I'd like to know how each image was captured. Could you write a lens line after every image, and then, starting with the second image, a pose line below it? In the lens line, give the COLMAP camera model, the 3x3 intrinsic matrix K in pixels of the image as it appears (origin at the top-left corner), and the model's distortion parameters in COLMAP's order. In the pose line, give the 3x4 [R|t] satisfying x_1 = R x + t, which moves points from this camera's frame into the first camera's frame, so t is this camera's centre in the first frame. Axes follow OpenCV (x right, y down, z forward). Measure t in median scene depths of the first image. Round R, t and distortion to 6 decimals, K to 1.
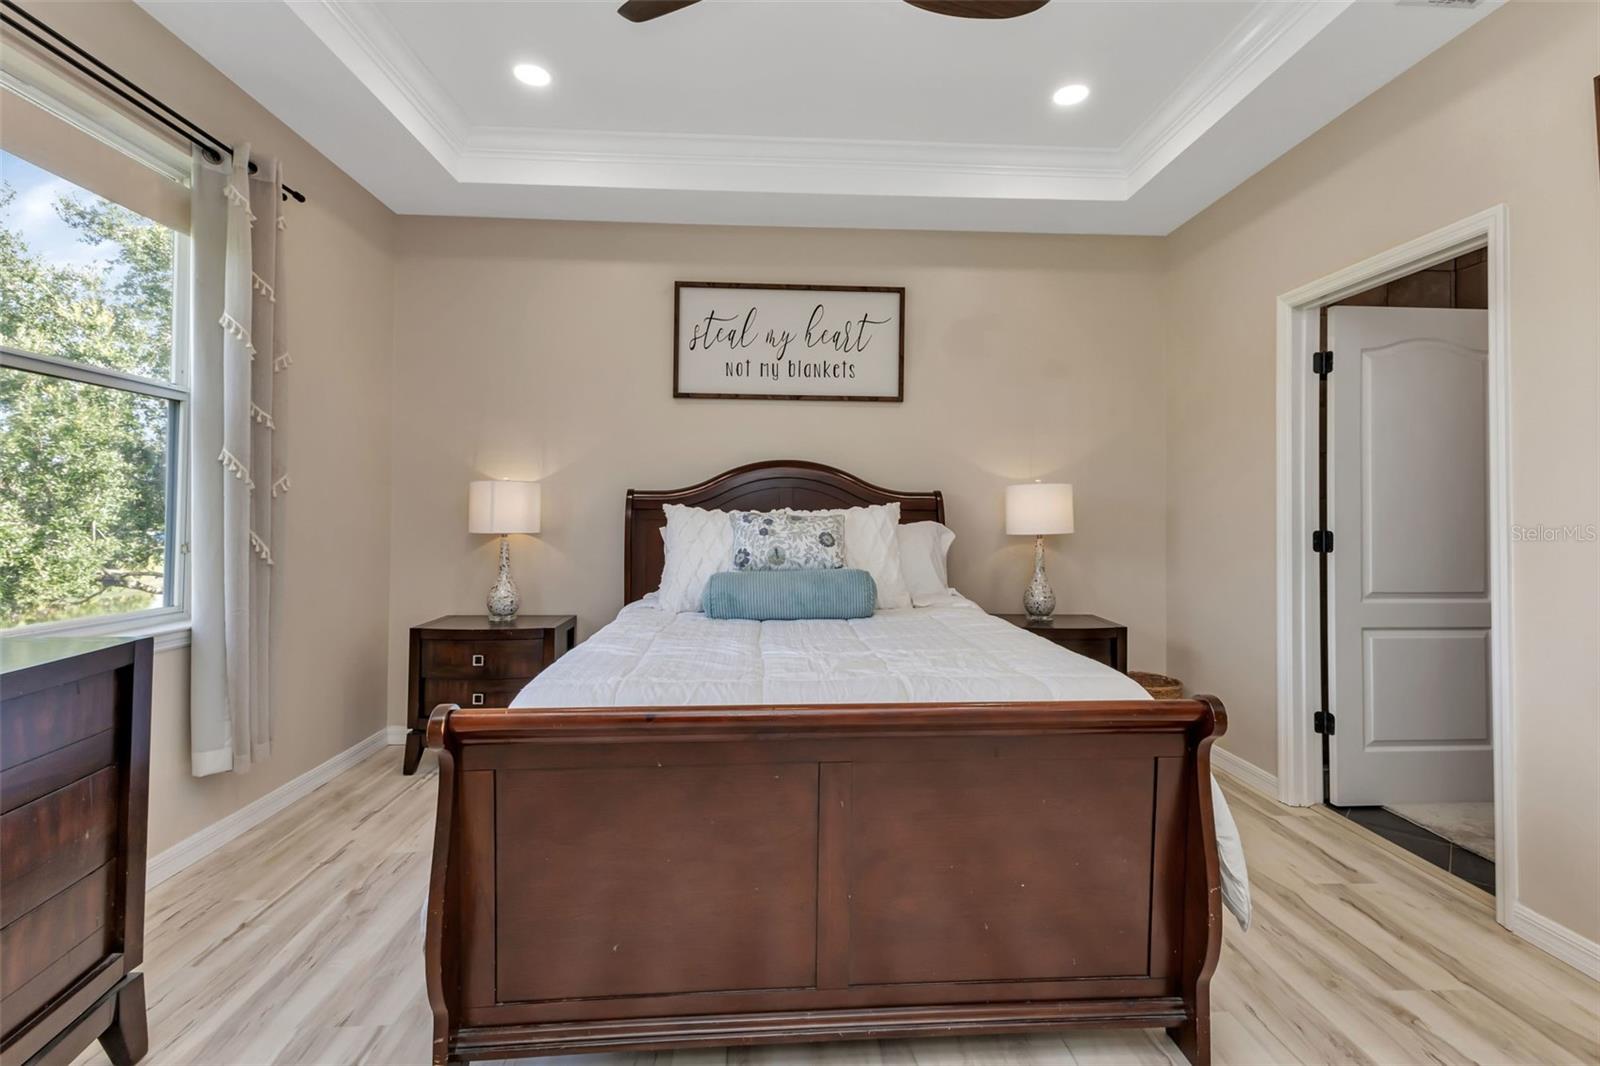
lens RADIAL K [[727.9, 0, 802.5], [0, 727.9, 517.1], [0, 0, 1]] dist [0.003942, 0.000600]
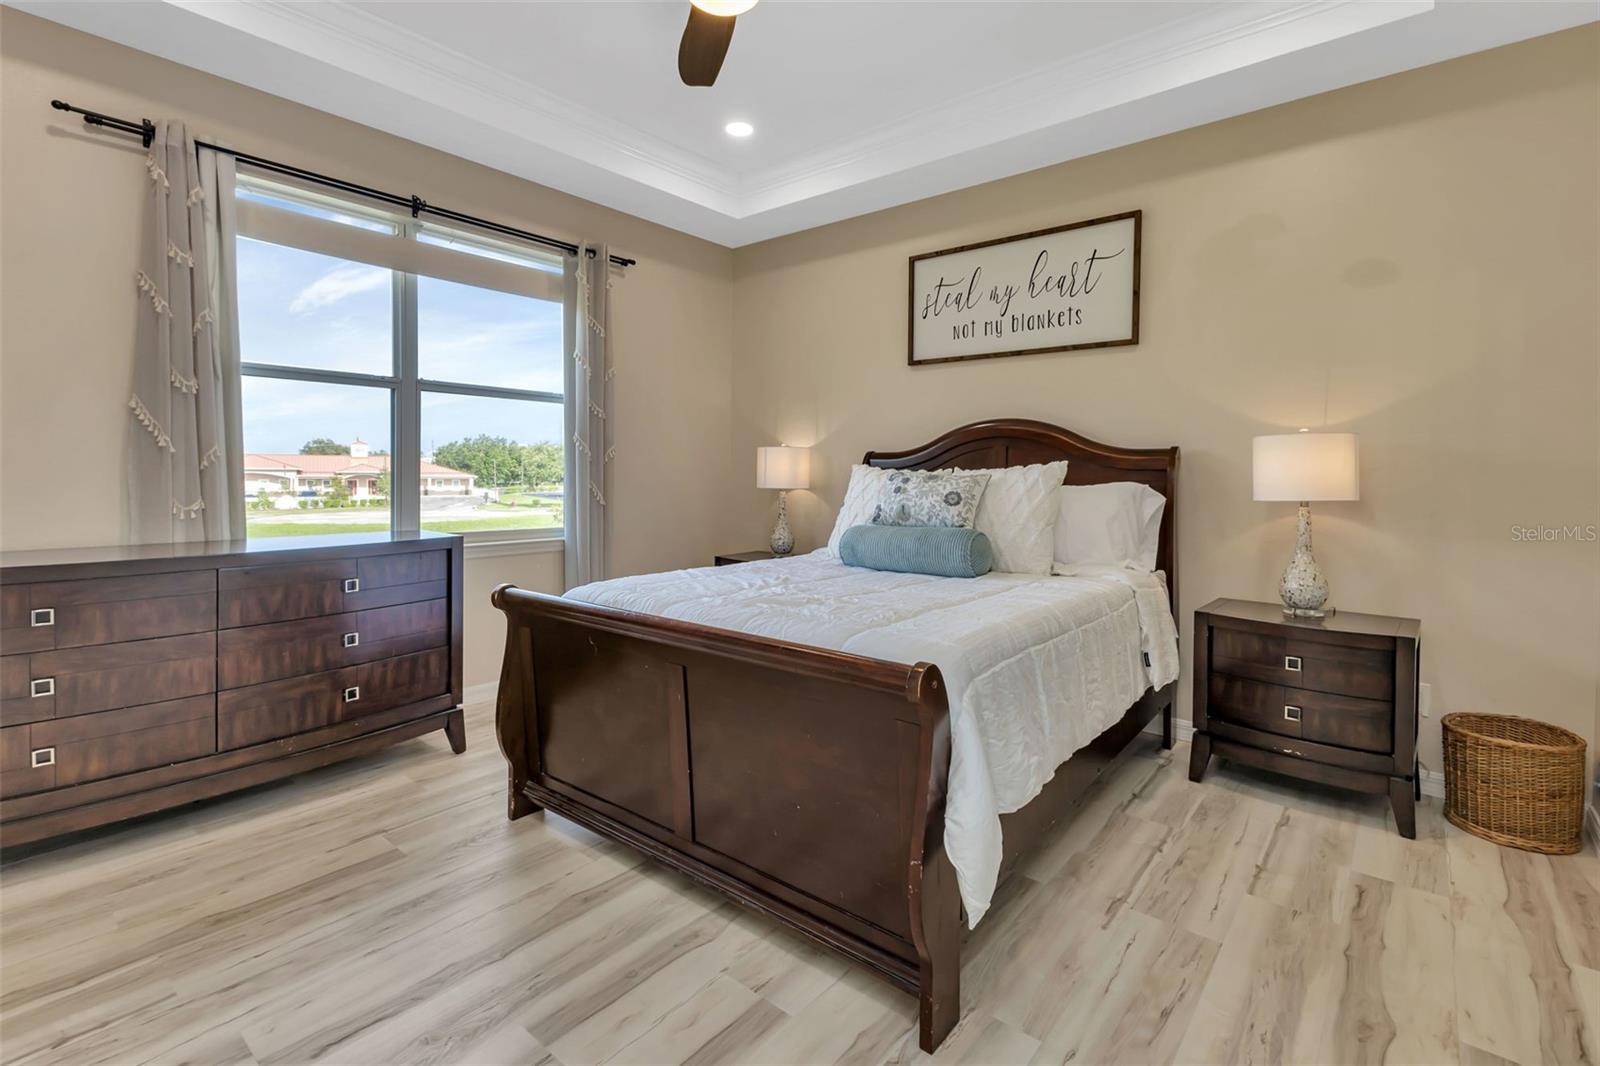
lens RADIAL K [[733.9, 0, 791.7], [0, 733.9, 504.6], [0, 0, 1]] dist [0.001734, 0.000258]
pose [[0.731735, 0.030599, -0.680902, 0.461017], [-0.006180, 0.999249, 0.038263, 0.001264], [0.681561, -0.023791, 0.731374, 0.082454]]
